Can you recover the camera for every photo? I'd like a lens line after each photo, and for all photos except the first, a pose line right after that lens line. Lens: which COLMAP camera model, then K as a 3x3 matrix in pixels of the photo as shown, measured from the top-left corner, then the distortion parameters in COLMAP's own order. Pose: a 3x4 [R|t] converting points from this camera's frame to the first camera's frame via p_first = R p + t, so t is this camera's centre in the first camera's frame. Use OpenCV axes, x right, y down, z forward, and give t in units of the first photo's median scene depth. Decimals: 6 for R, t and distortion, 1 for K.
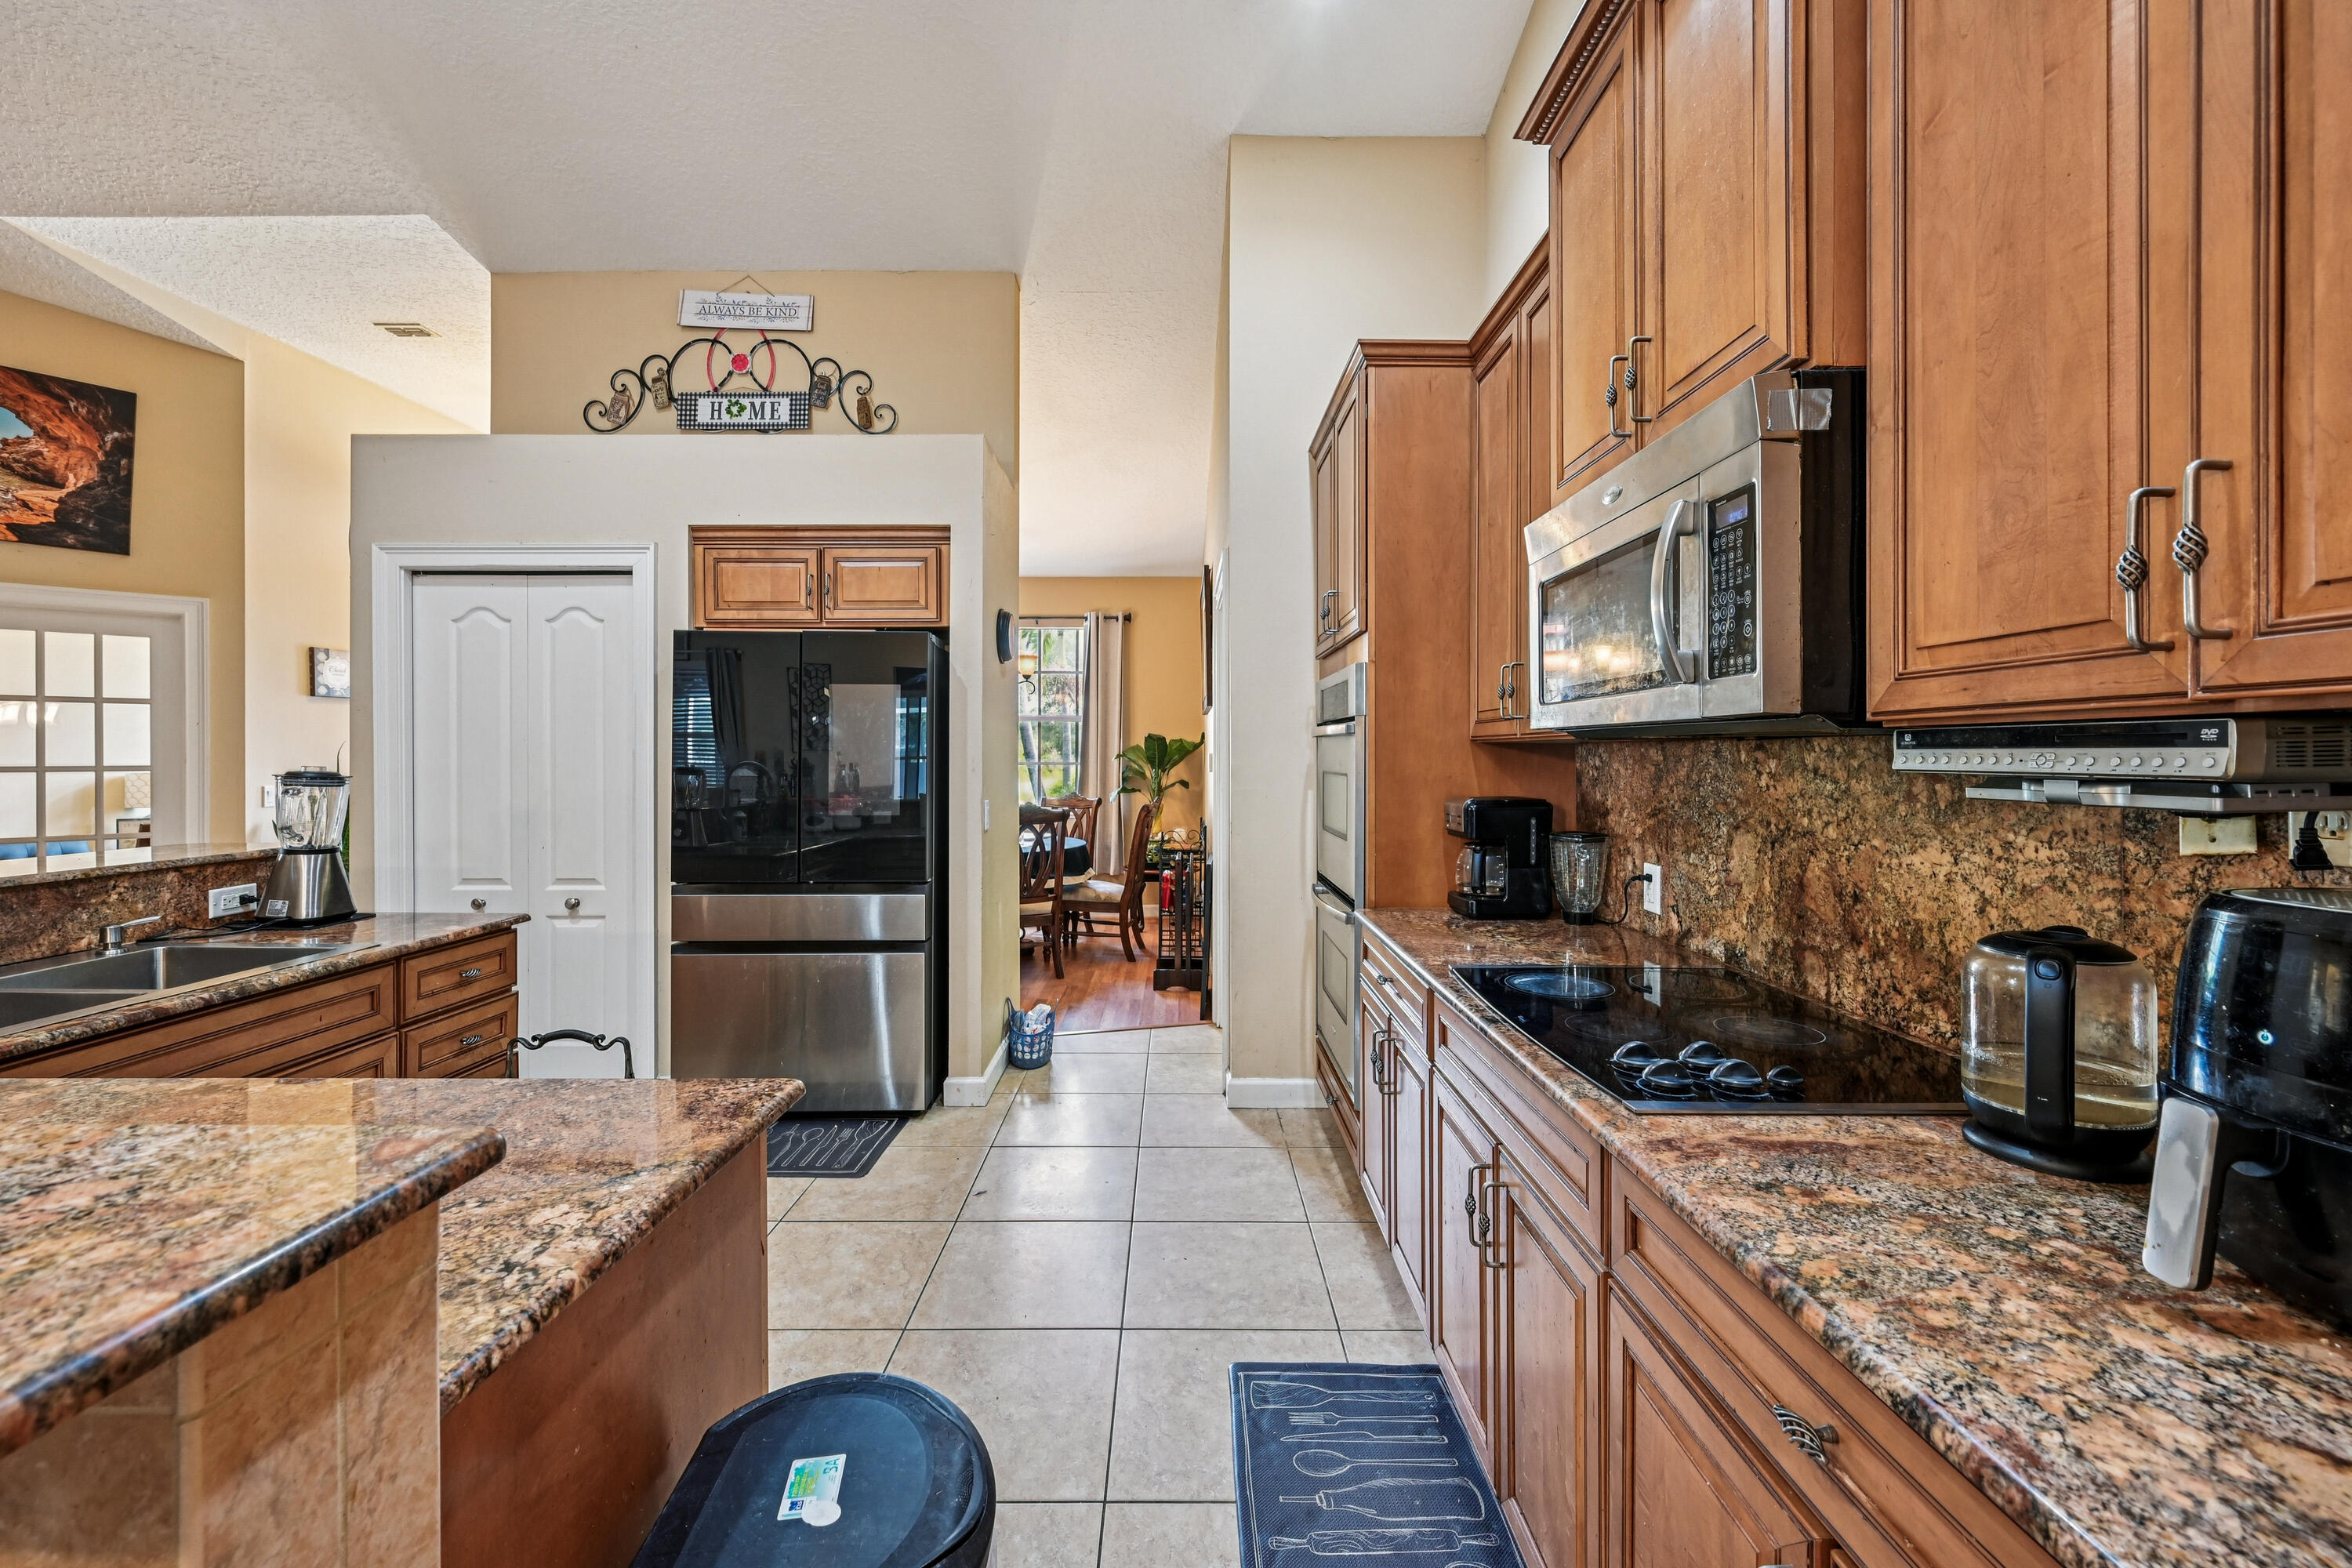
lens RADIAL K [[923.3, 0, 1181.5], [0, 923.3, 765.4], [0, 0, 1]] dist [-0.000325, 0.000152]
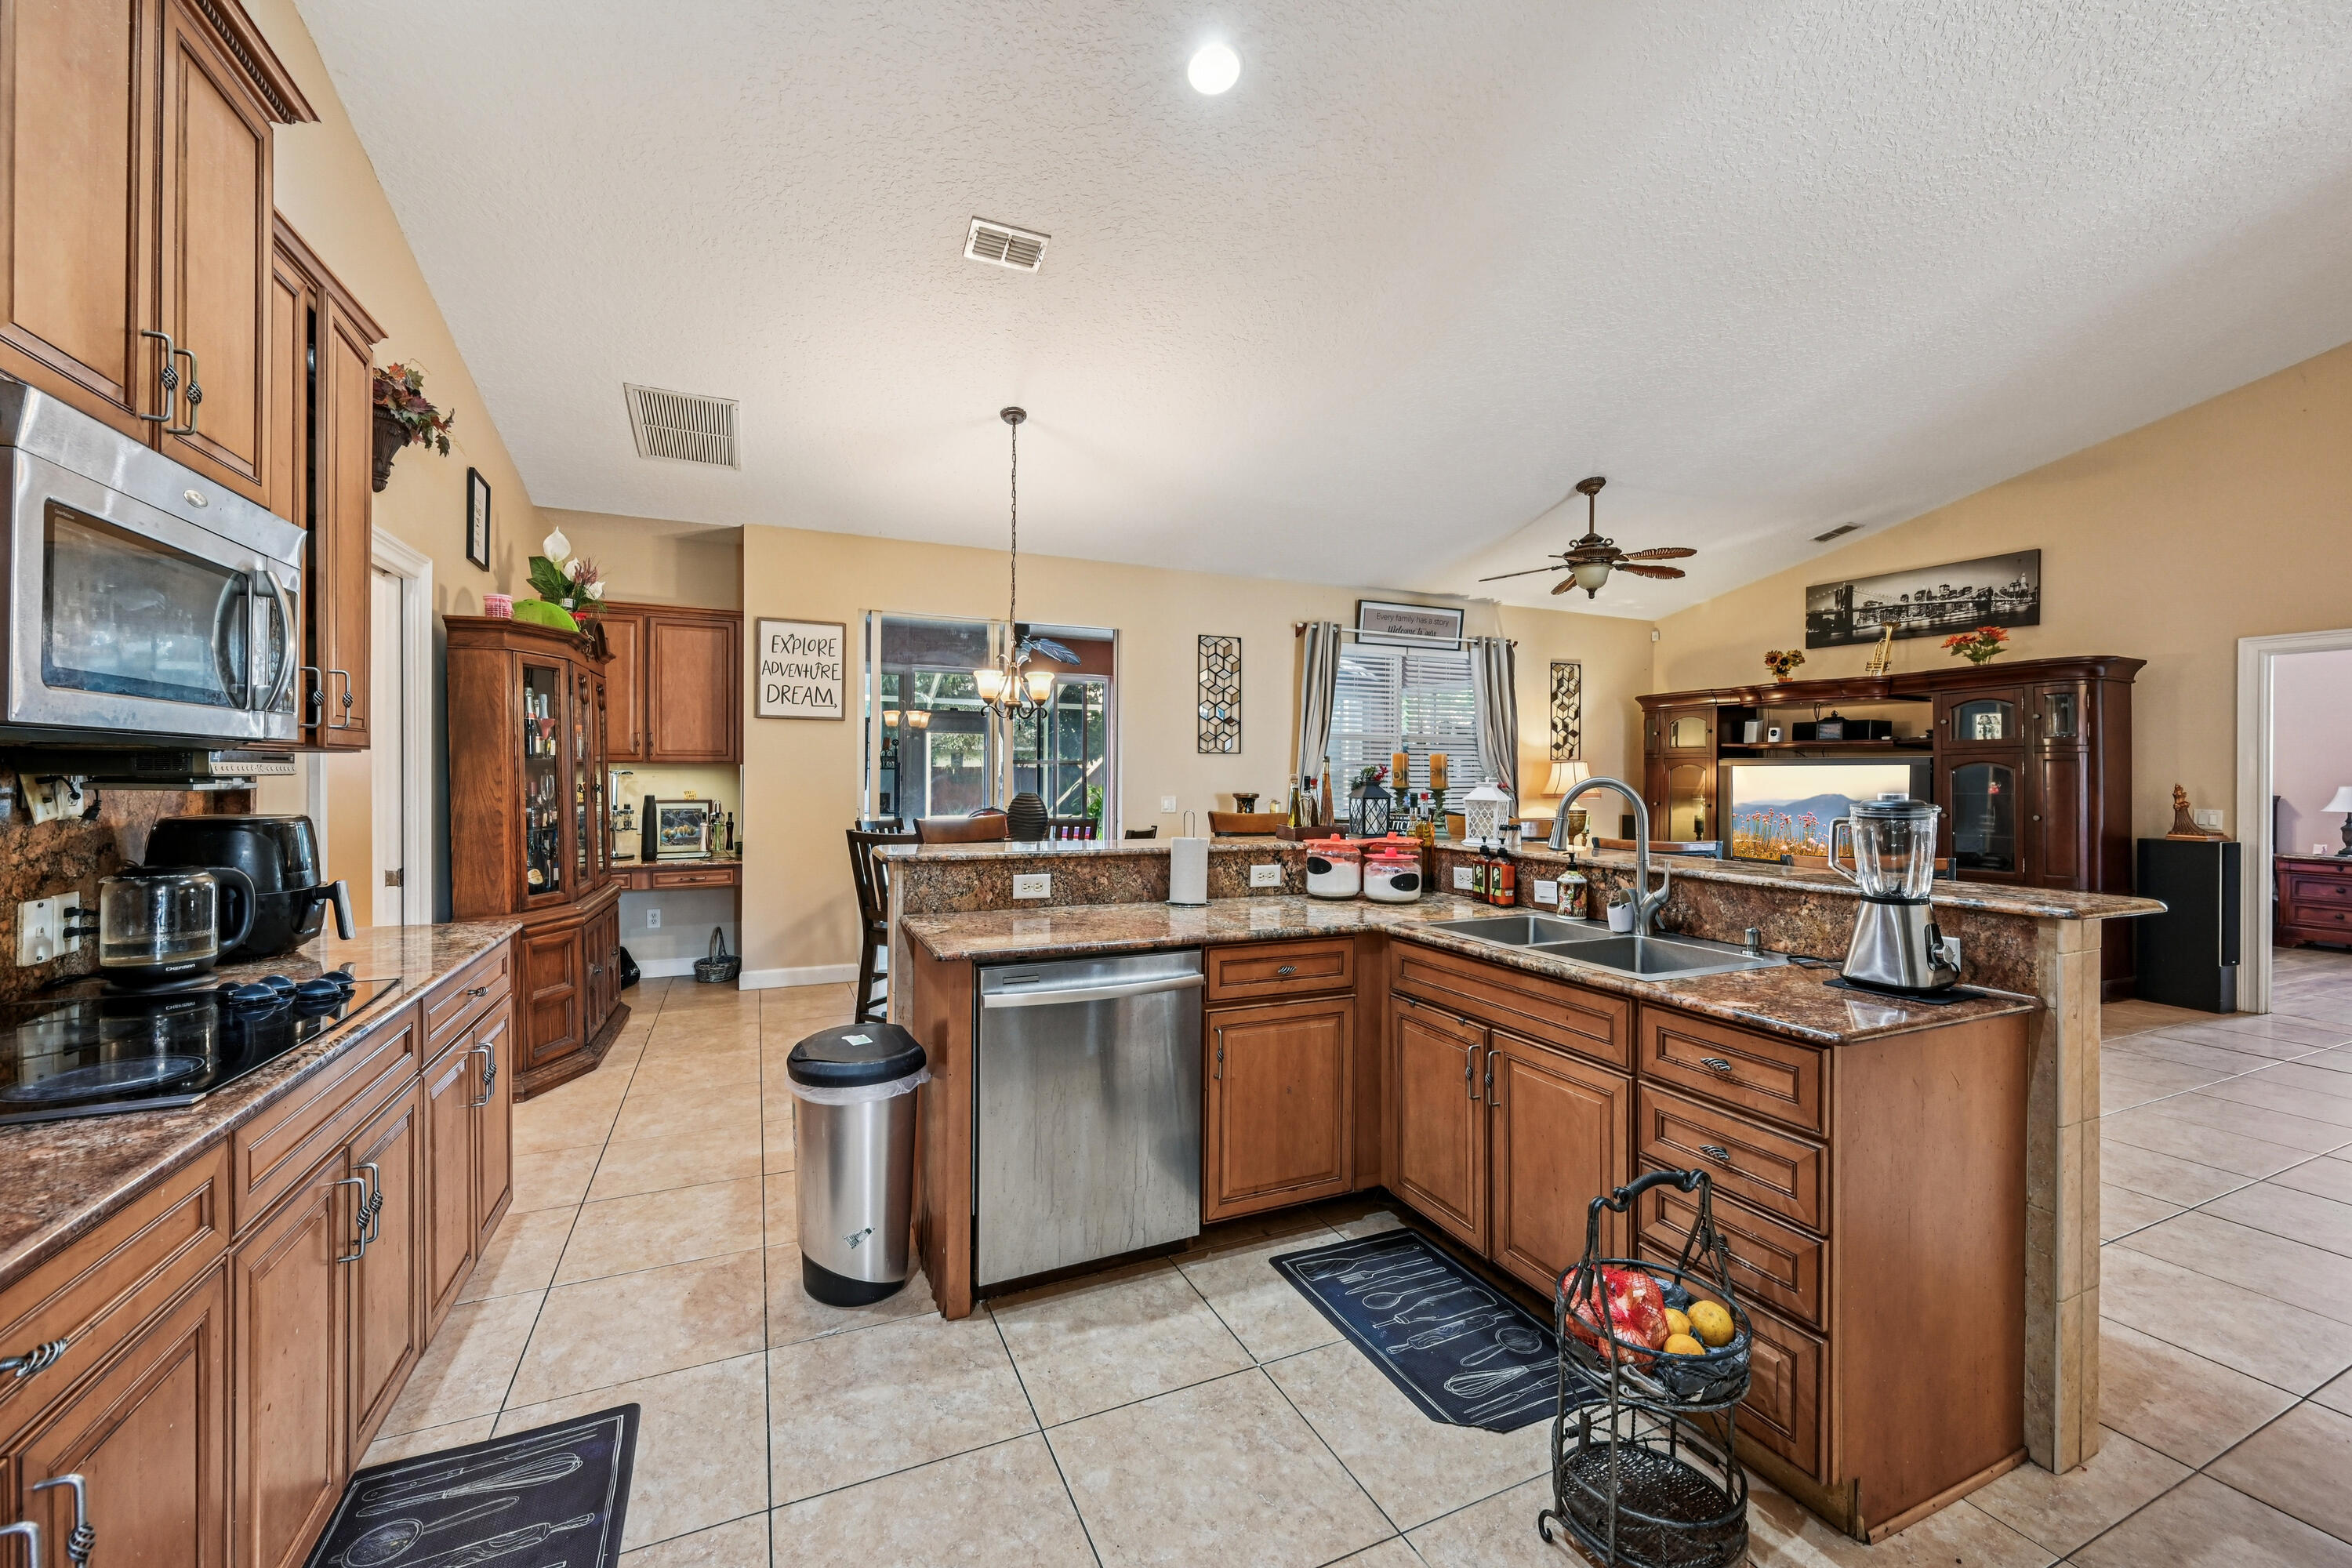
lens RADIAL K [[930.8, 0, 1180.8], [0, 930.8, 772.0], [0, 0, 1]] dist [-0.000741, 0.000399]
pose [[-0.909230, -0.006207, -0.416249, -0.029122], [-0.011308, 0.999888, 0.009789, -0.011529], [0.416142, 0.013607, -0.909198, 0.974589]]
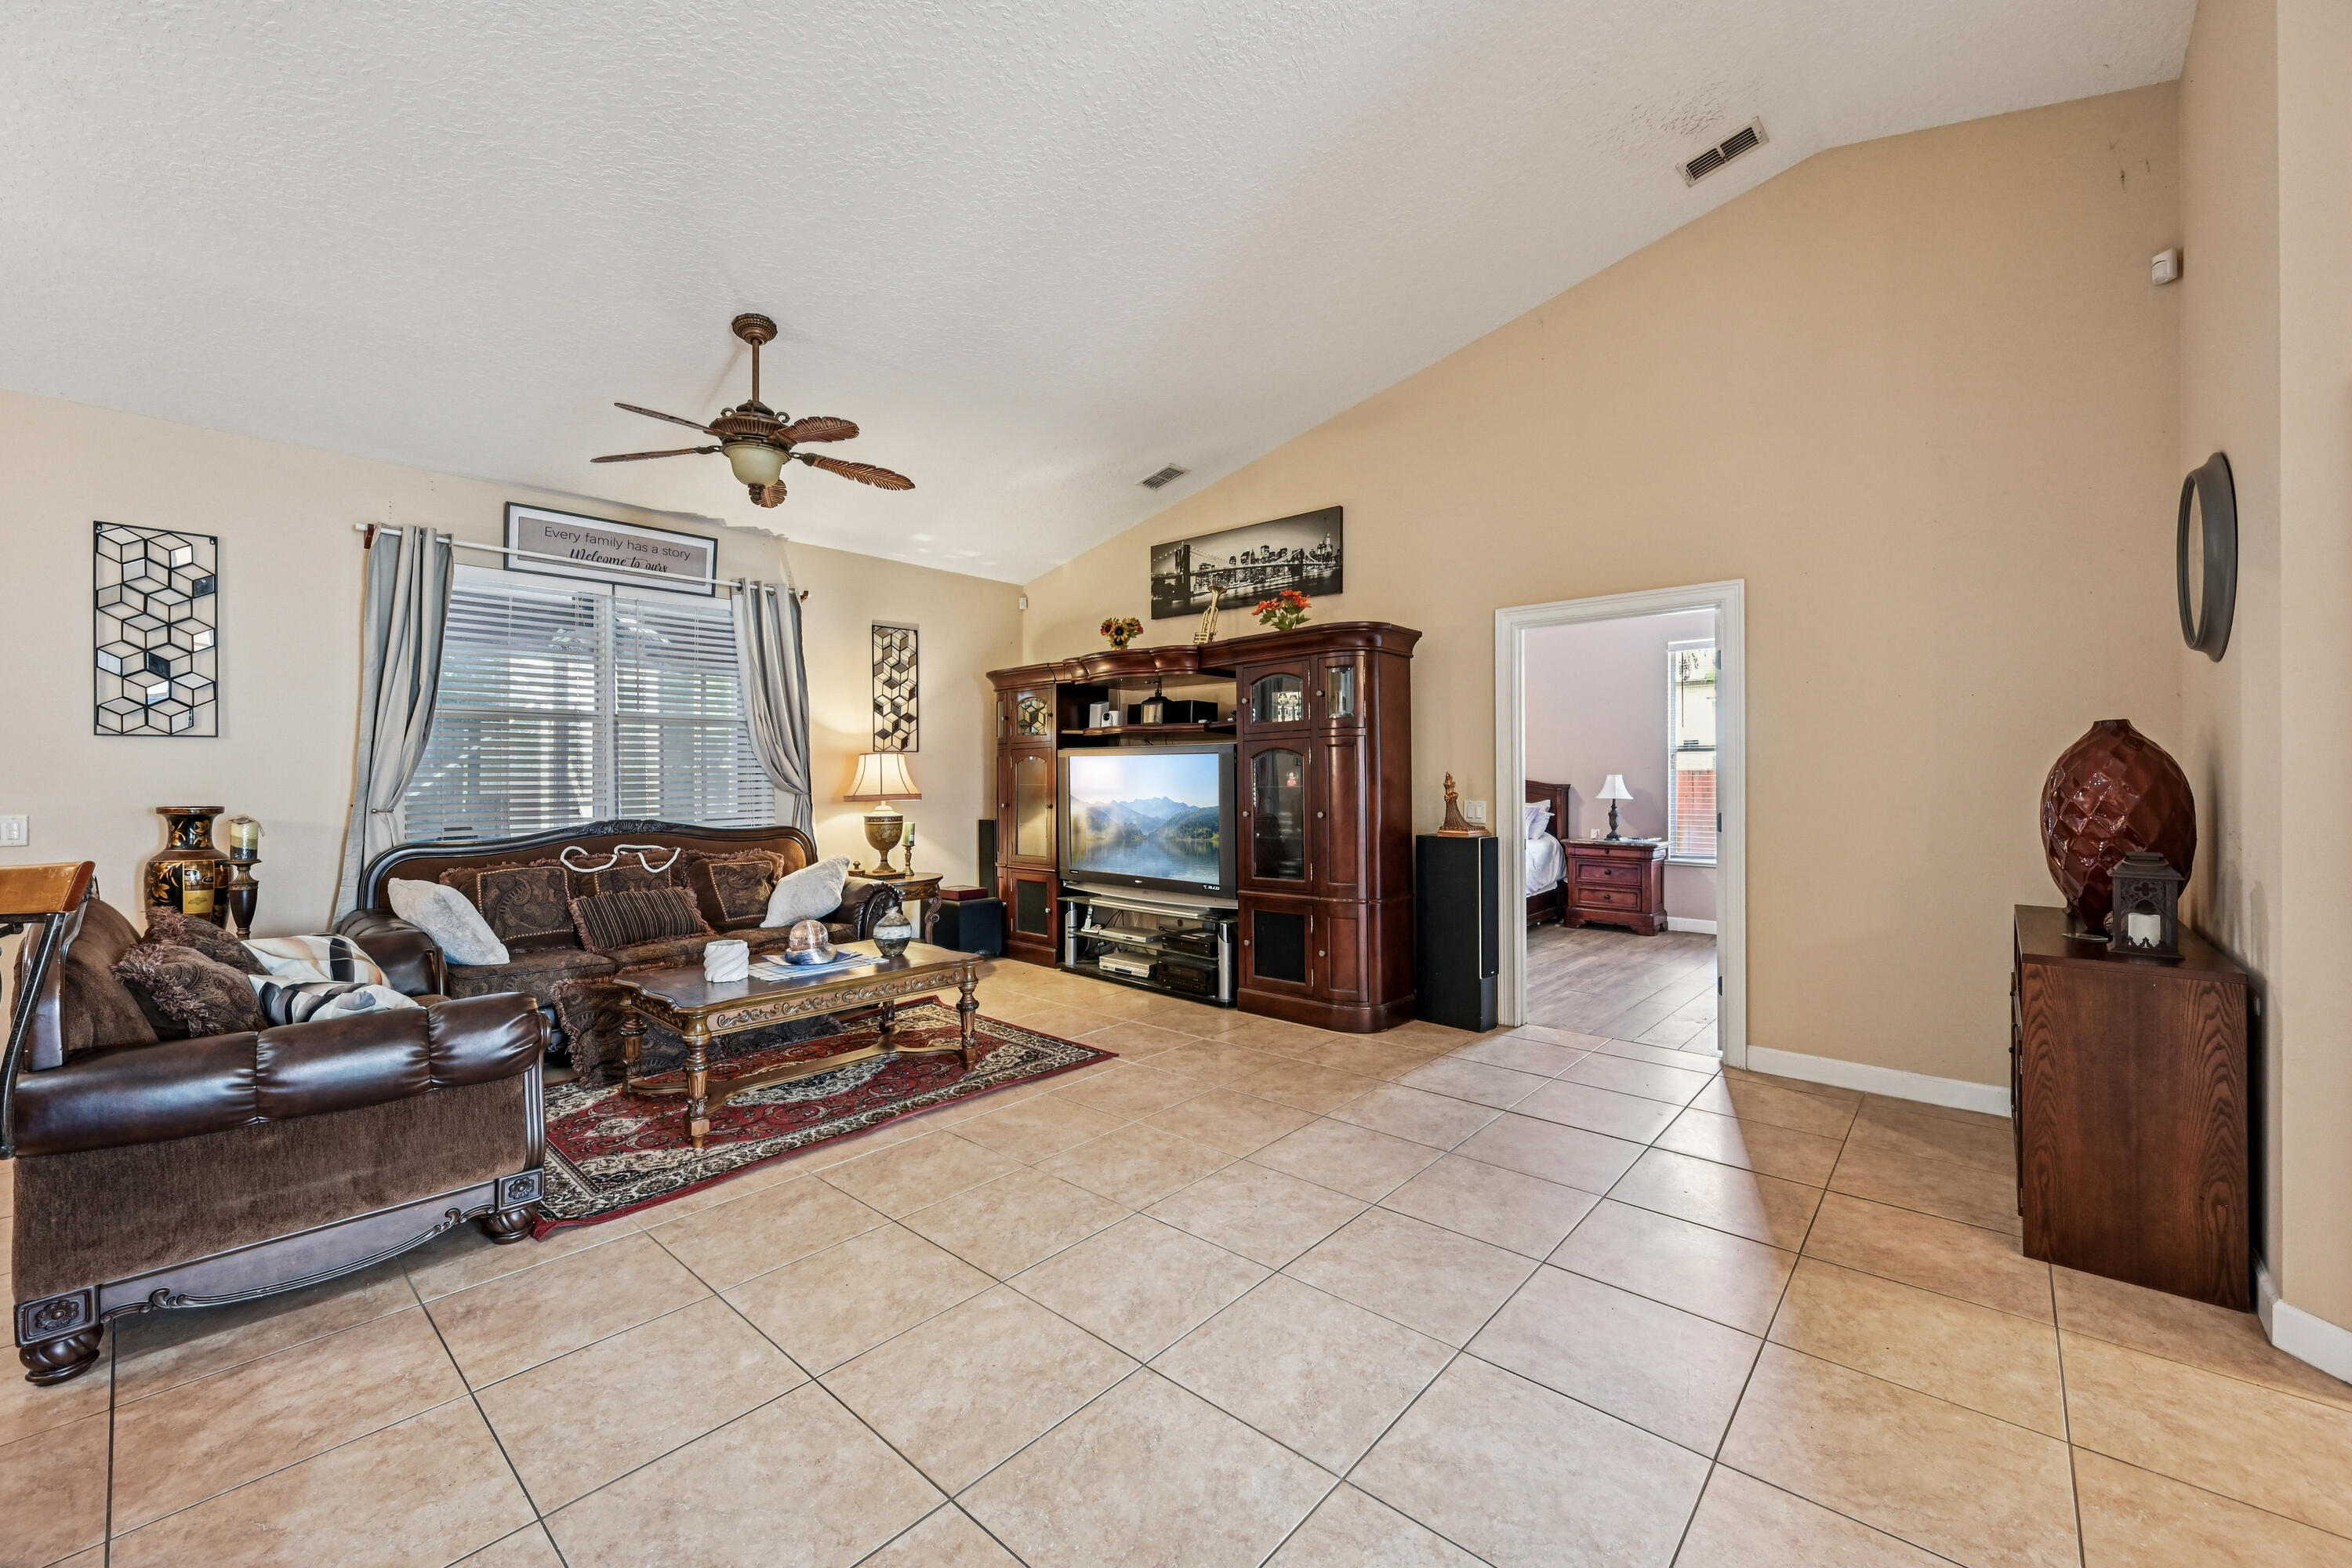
lens RADIAL K [[923.3, 0, 1181.5], [0, 923.3, 765.4], [0, 0, 1]] dist [-0.000325, 0.000152]
pose [[-0.661373, -0.005046, -0.750040, -0.906090], [-0.003903, 0.999987, -0.003286, 0.000994], [0.750047, 0.000754, -0.661384, 0.860541]]
